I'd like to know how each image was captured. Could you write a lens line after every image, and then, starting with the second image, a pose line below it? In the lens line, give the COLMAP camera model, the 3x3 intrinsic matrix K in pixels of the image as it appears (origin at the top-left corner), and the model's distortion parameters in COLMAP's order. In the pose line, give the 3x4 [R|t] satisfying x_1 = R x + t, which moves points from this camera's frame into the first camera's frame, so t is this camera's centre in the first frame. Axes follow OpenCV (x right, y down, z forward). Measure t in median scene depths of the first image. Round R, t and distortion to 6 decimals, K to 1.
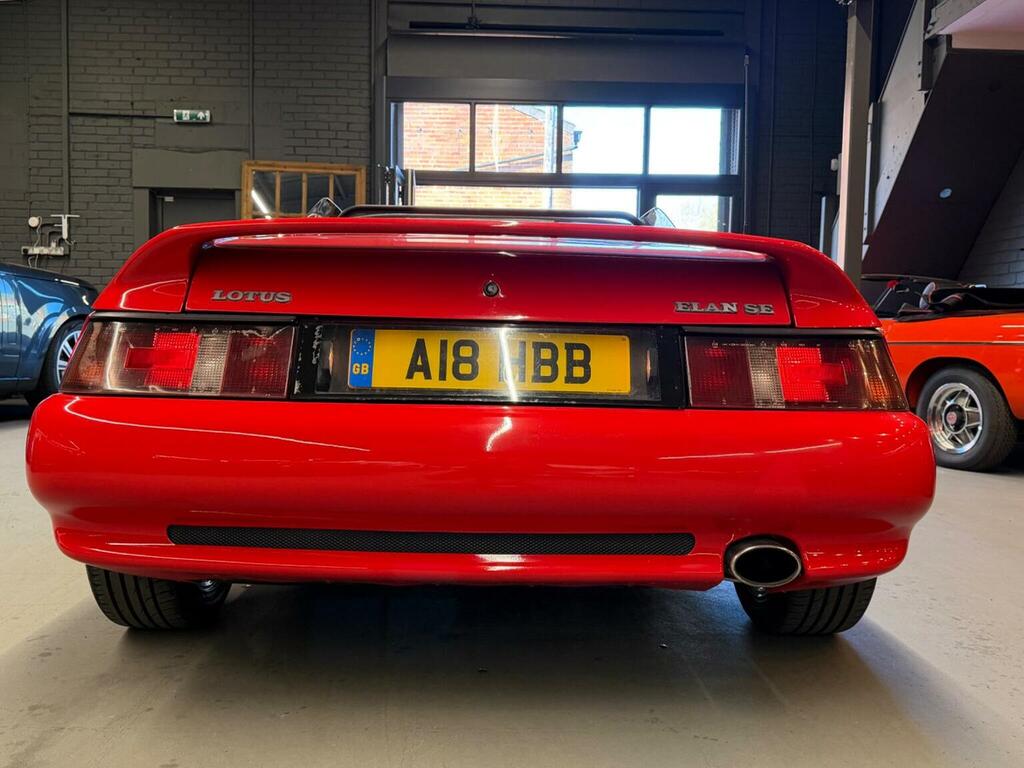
lens RADIAL K [[900.7, 0, 512.0], [0, 900.7, 384.0], [0, 0, 1]] dist [0.135807, -0.226847]
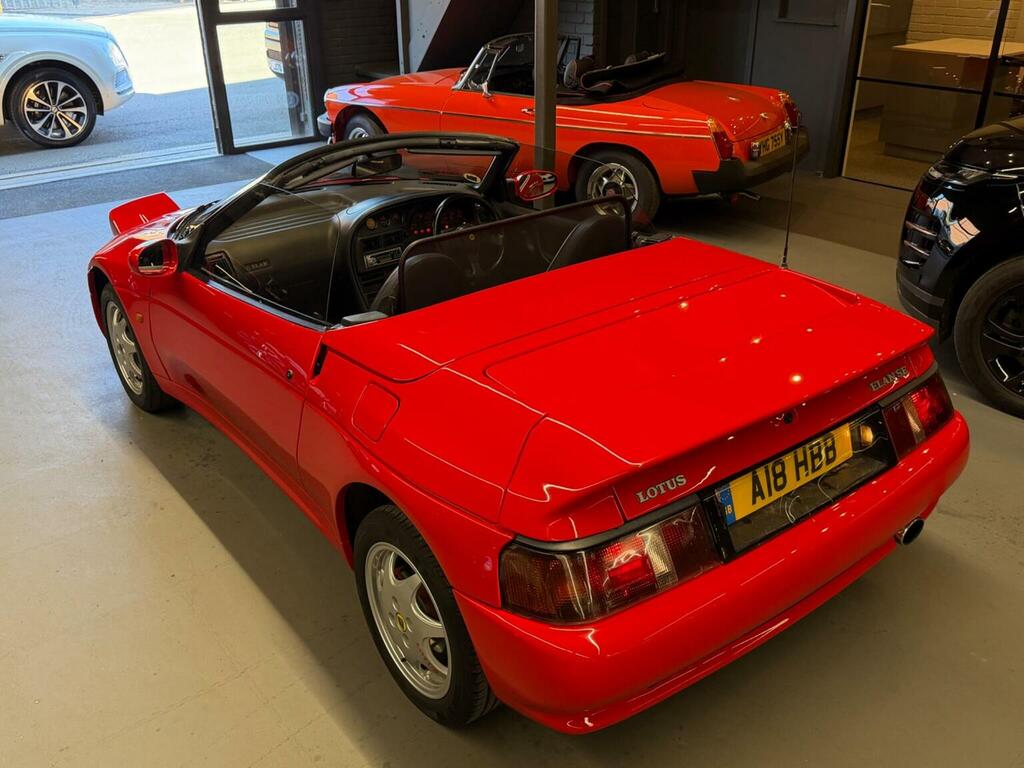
lens RADIAL K [[900.7, 0, 512.0], [0, 900.7, 384.0], [0, 0, 1]] dist [0.135807, -0.226847]
pose [[0.802301, -0.289522, 0.522006, -0.265359], [0.060167, 0.909269, 0.411836, -0.186952], [-0.593880, -0.299009, 0.746927, 0.071601]]
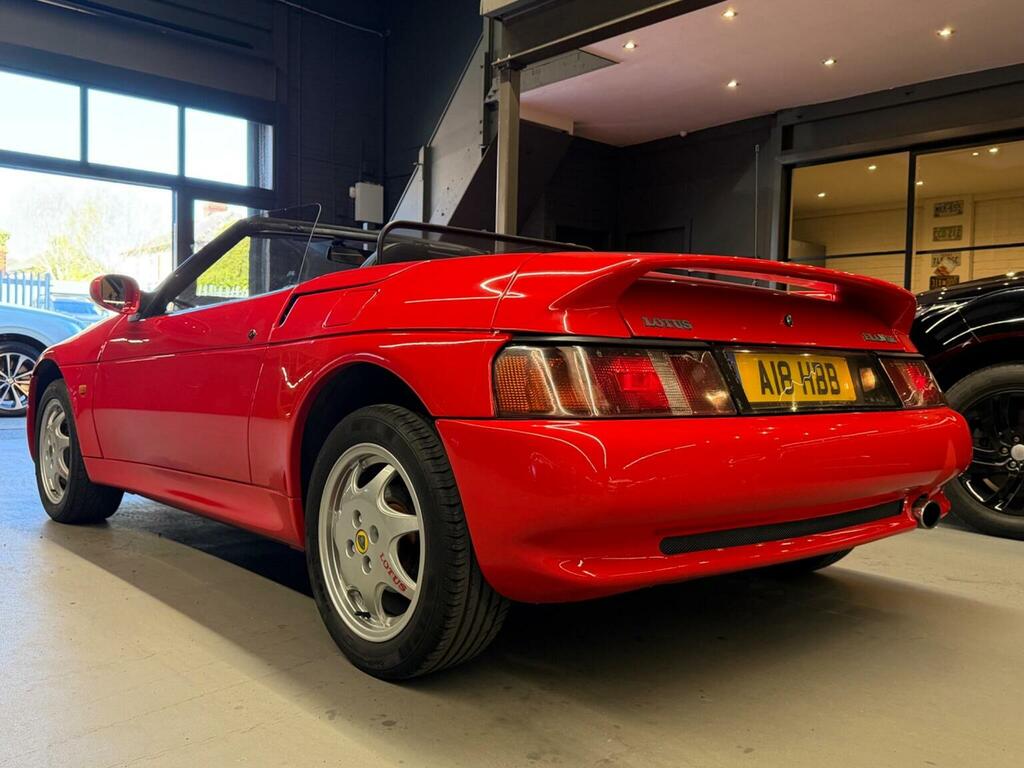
lens RADIAL K [[900.7, 0, 512.0], [0, 900.7, 384.0], [0, 0, 1]] dist [0.135807, -0.226847]
pose [[0.764845, -0.020993, 0.643872, -0.293636], [0.027672, 0.999617, -0.000279, -0.007269], [-0.643619, 0.018031, 0.765133, 0.076139]]
